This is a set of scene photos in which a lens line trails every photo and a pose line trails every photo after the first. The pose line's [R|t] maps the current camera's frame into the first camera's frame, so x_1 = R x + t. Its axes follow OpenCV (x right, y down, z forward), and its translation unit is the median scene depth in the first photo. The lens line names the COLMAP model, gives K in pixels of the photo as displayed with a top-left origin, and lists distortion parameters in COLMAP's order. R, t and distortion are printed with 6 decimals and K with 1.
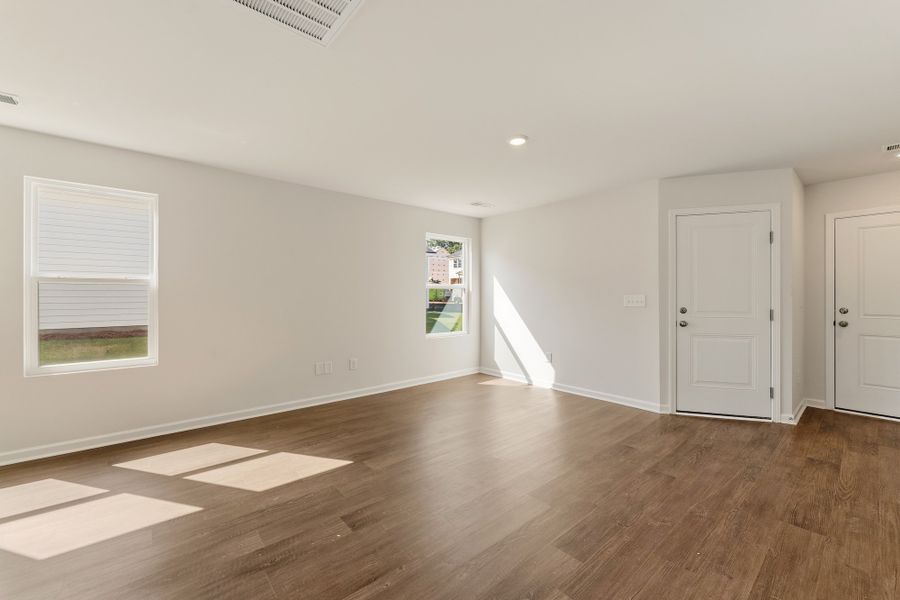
lens RADIAL K [[360.2, 0, 447.9], [0, 360.2, 296.1], [0, 0, 1]] dist [-0.001504, -0.000145]
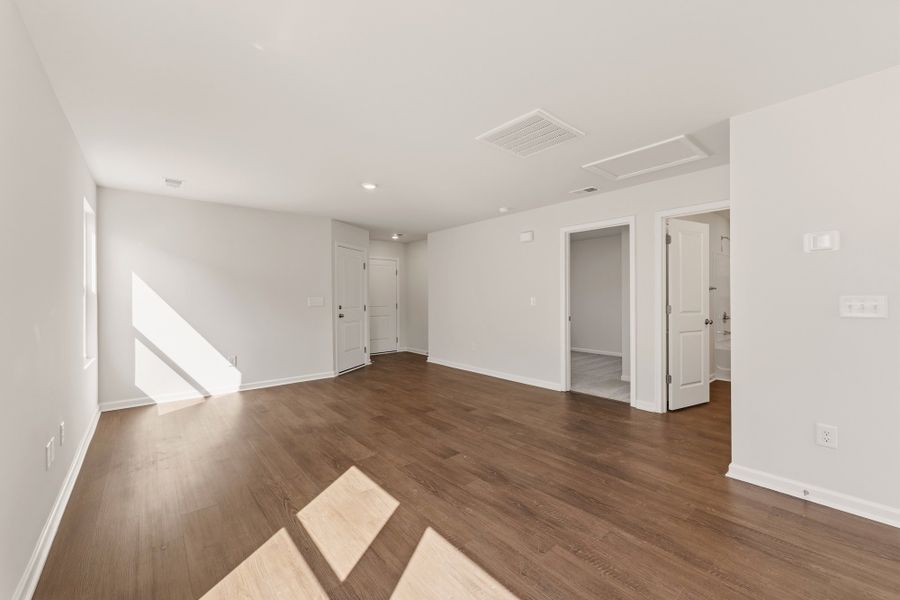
lens RADIAL K [[360.2, 0, 447.9], [0, 360.2, 296.1], [0, 0, 1]] dist [-0.001504, -0.000145]
pose [[0.011350, 0.003273, 0.999930, -1.044555], [0.005571, 0.999979, -0.003336, -0.000340], [-0.999920, 0.005608, 0.011332, 0.607298]]
